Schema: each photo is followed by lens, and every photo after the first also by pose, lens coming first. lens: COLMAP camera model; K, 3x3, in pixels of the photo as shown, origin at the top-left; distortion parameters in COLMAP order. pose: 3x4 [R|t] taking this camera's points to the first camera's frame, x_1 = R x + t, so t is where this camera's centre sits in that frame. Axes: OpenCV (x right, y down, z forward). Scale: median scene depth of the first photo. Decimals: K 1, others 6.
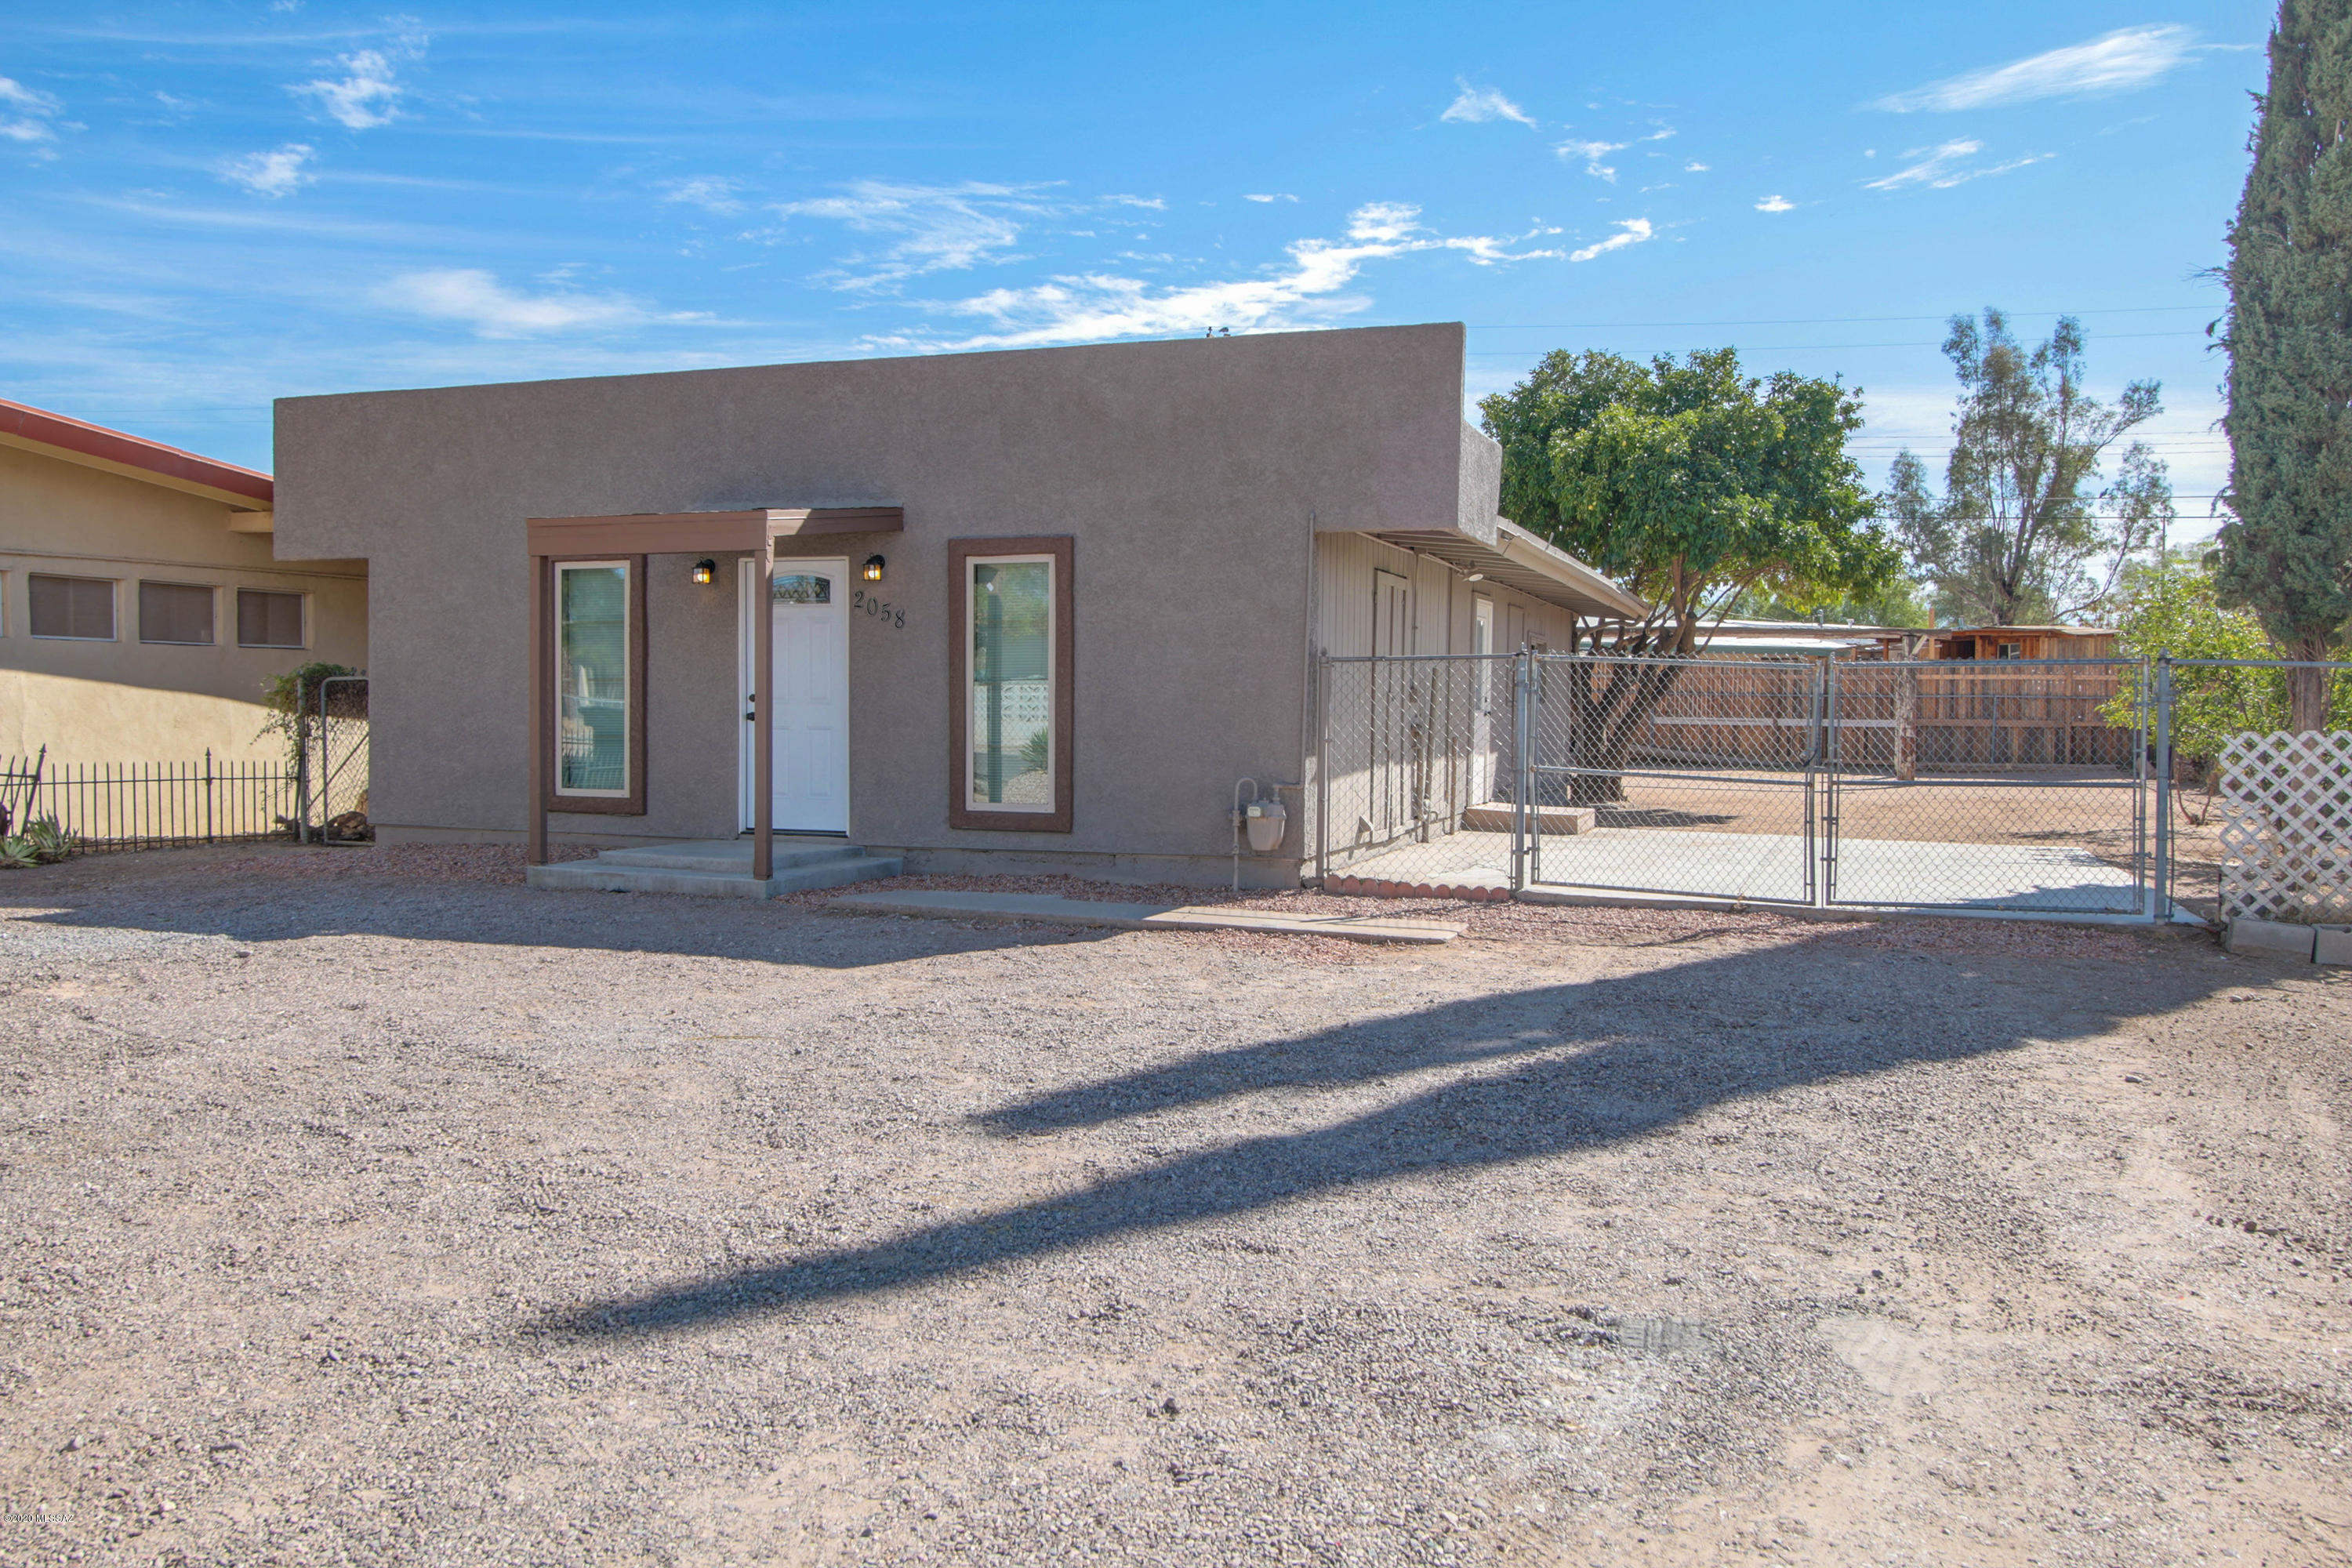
lens RADIAL K [[1861.0, 0, 1161.5], [0, 1861.0, 779.7], [0, 0, 1]] dist [0.005205, -0.005341]
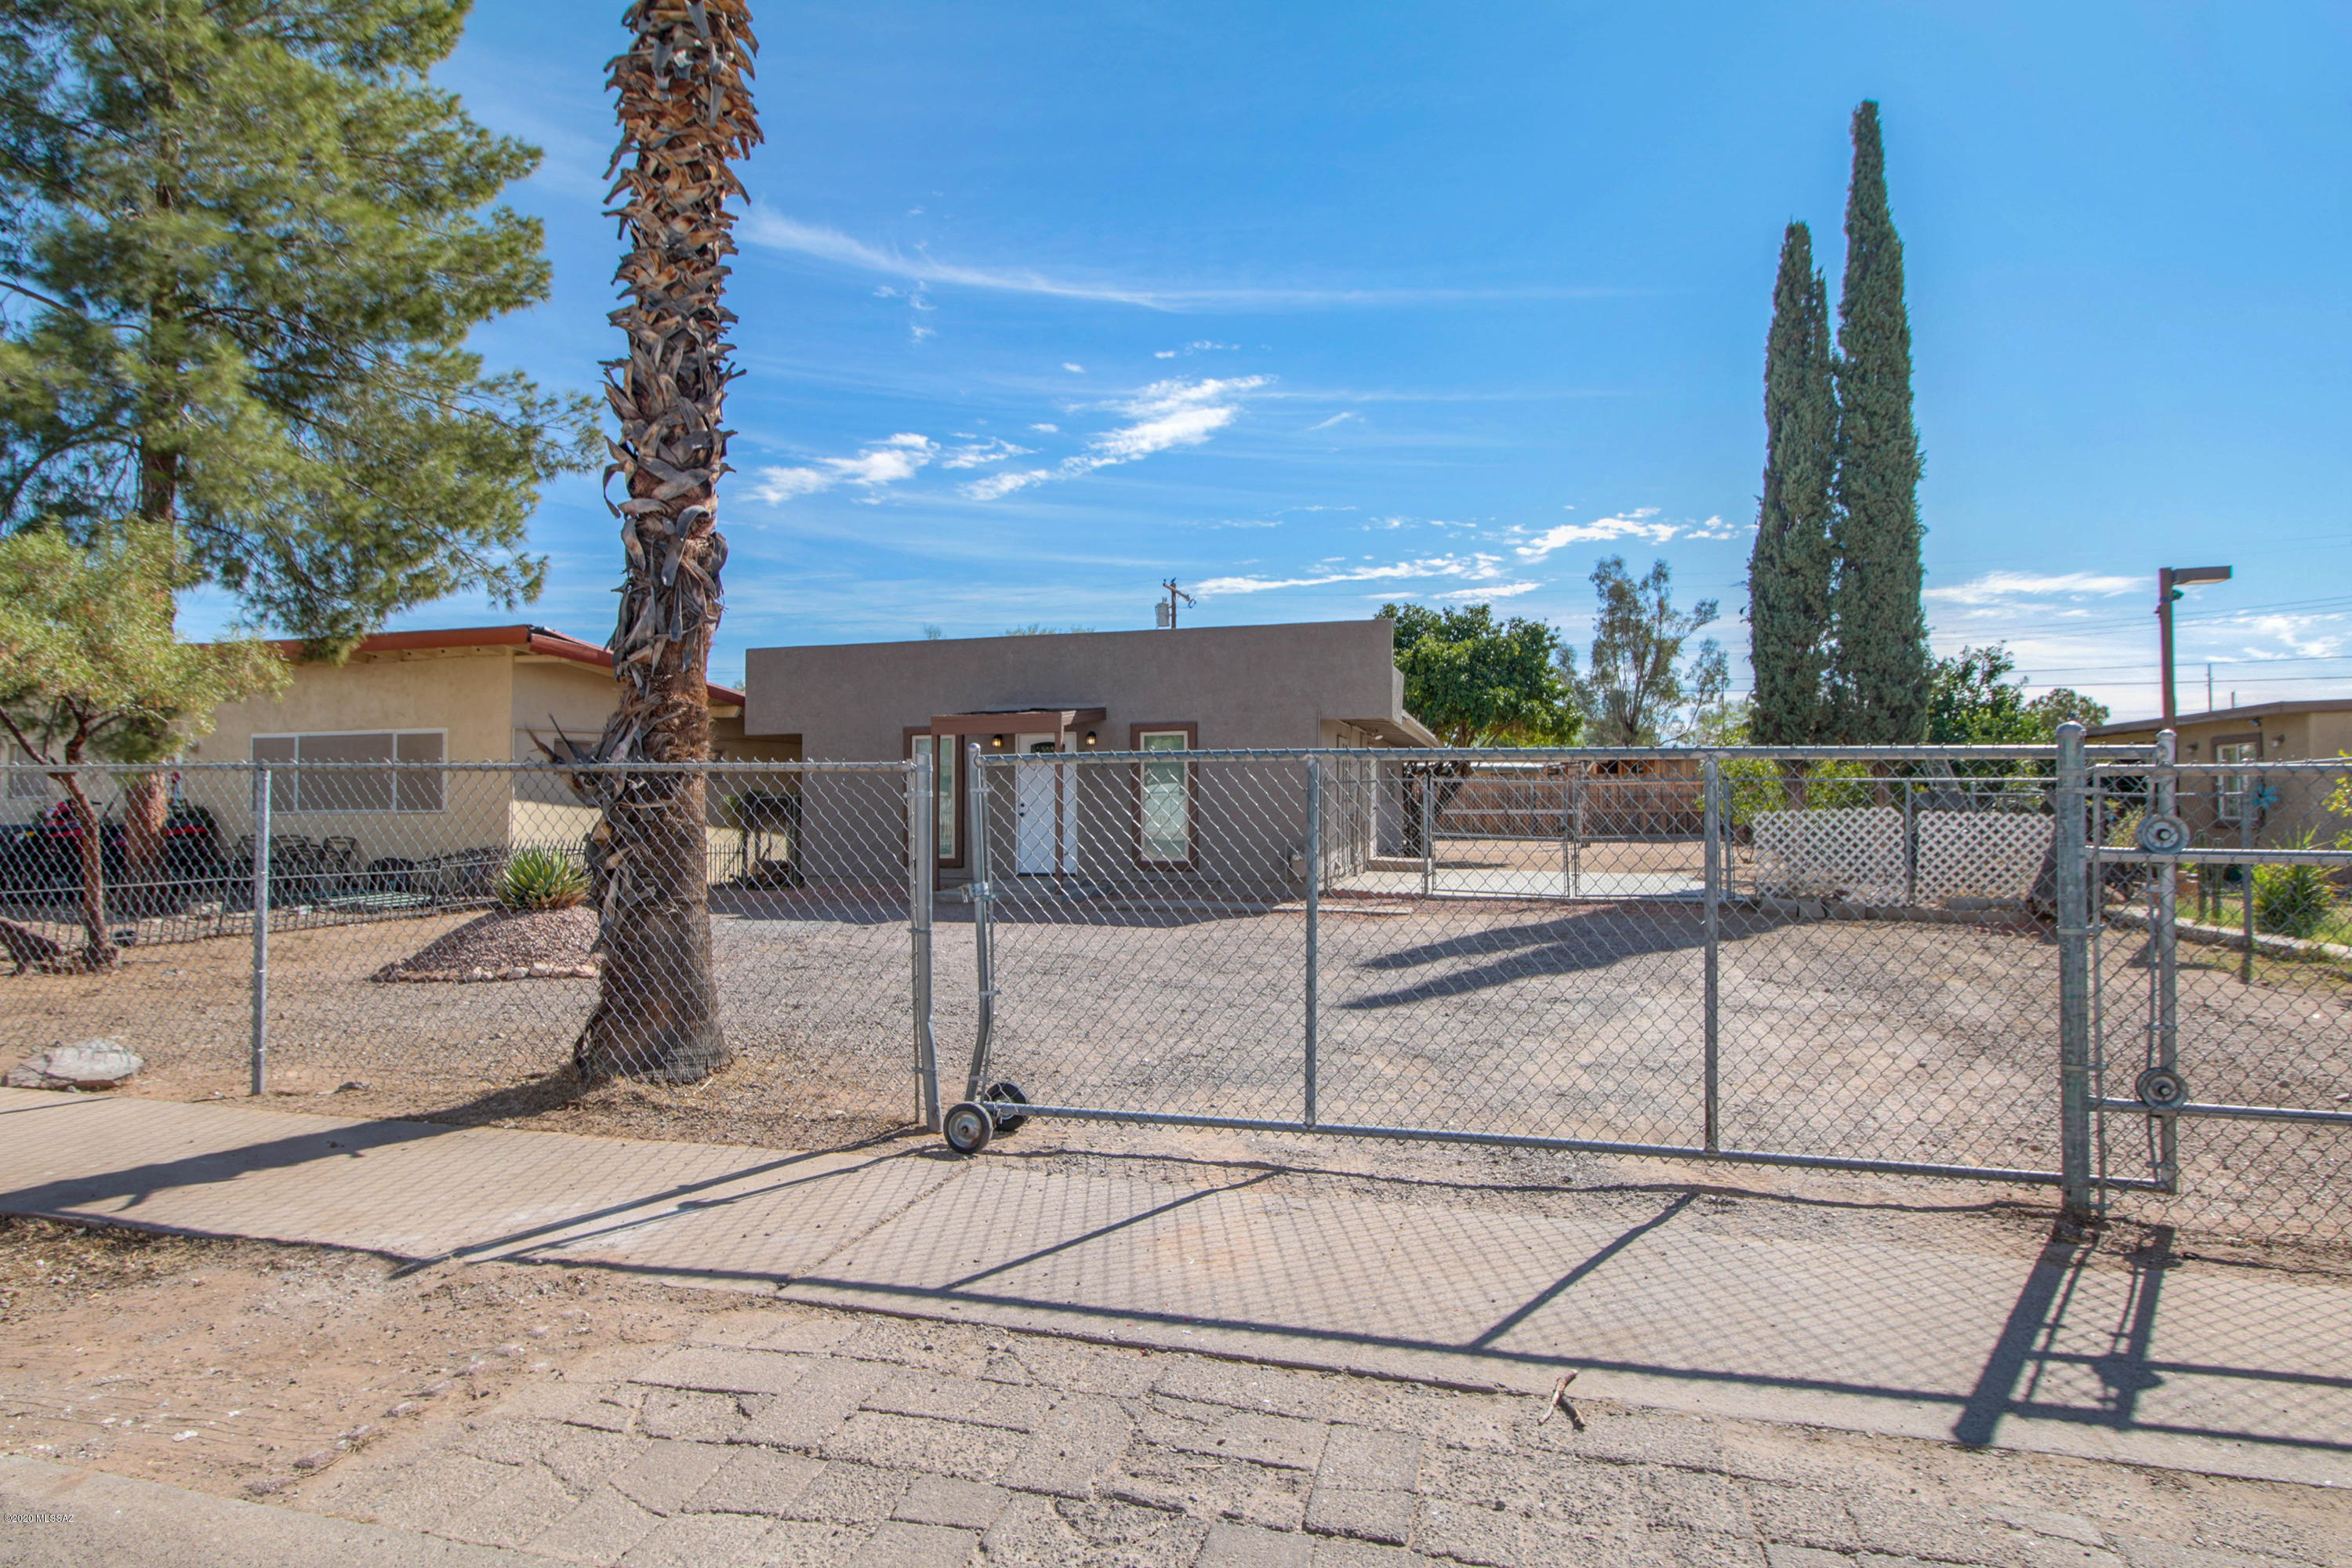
lens RADIAL K [[1257.7, 0, 1176.0], [0, 1257.7, 784.0], [0, 0, 1]] dist [0.020460, 0.000390]
pose [[0.996613, -0.012412, 0.081288, -0.166445], [0.017116, 0.998203, -0.057429, 0.011837], [-0.080429, 0.058626, 0.995035, -0.312227]]
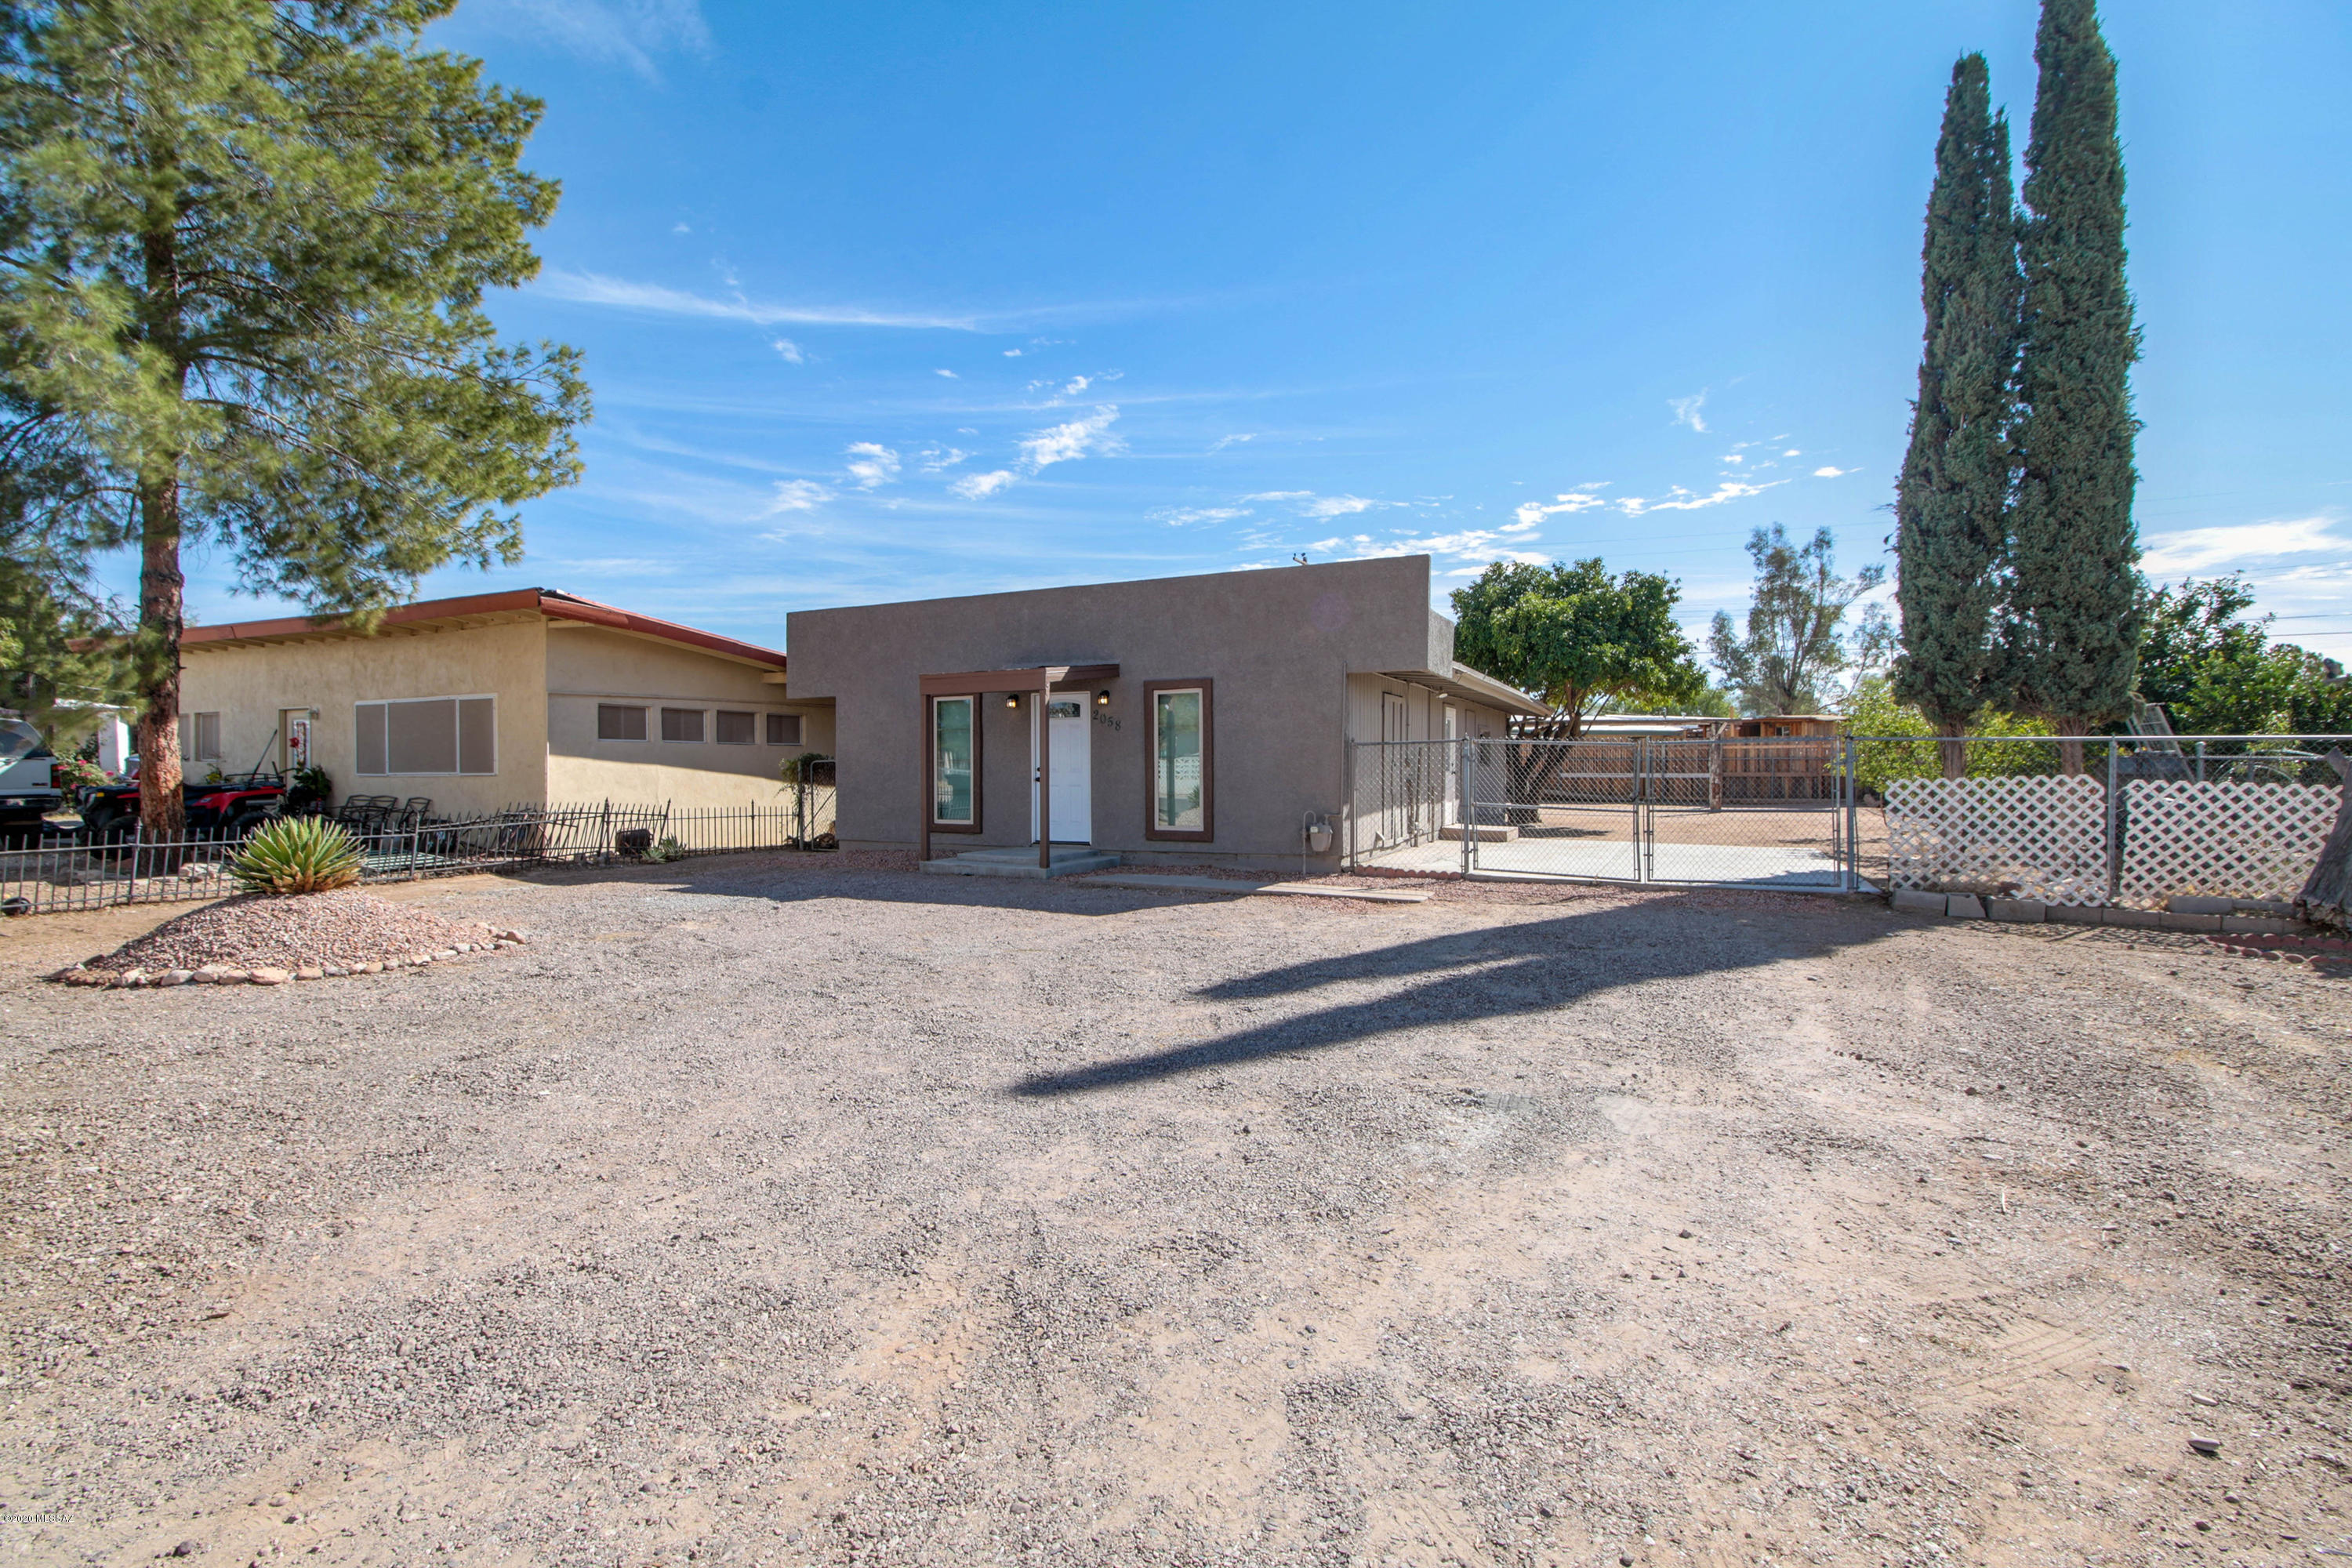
lens RADIAL K [[1074.8, 0, 1165.3], [0, 1074.8, 784.0], [0, 0, 1]] dist [0.027813, -0.014500]
pose [[0.994948, -0.010726, -0.099817, 0.009653], [0.008059, 0.999601, -0.027077, 0.000161], [0.100068, 0.026135, 0.994637, -0.039910]]
